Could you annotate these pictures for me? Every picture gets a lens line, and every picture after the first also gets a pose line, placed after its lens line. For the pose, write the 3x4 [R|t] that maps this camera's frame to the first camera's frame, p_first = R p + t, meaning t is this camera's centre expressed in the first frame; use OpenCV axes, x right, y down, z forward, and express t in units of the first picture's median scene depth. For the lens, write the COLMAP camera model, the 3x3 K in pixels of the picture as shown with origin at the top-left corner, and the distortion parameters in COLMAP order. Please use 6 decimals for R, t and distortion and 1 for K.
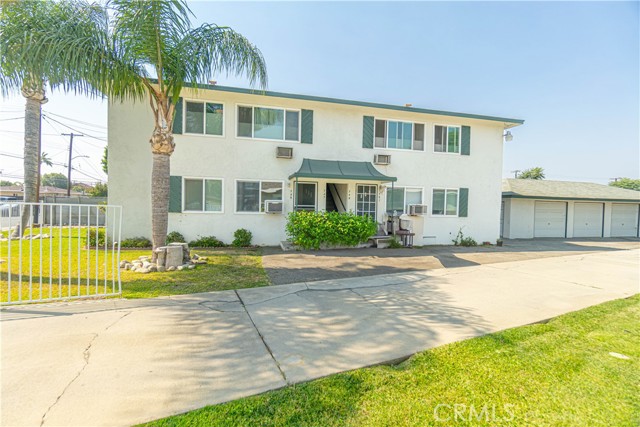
lens RADIAL K [[271.6, 0, 320.0], [0, 271.6, 213.5], [0, 0, 1]] dist [0.000592, 0.000216]
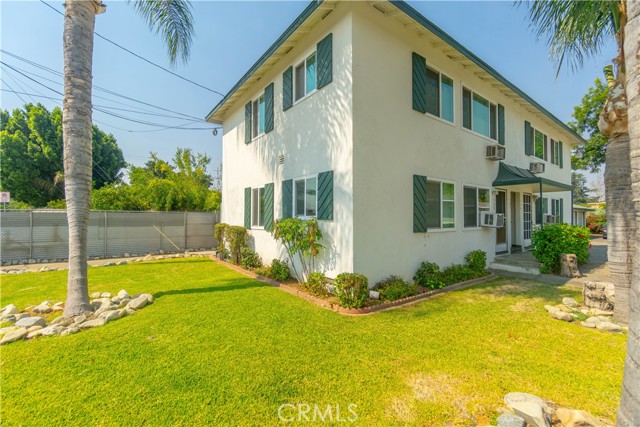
lens RADIAL K [[271.6, 0, 320.0], [0, 271.6, 213.5], [0, 0, 1]] dist [0.000592, 0.000216]
pose [[0.916369, -0.016235, 0.400004, -0.942796], [0.023511, 0.999635, -0.013289, -0.043060], [-0.399643, 0.021582, 0.916417, 0.465532]]
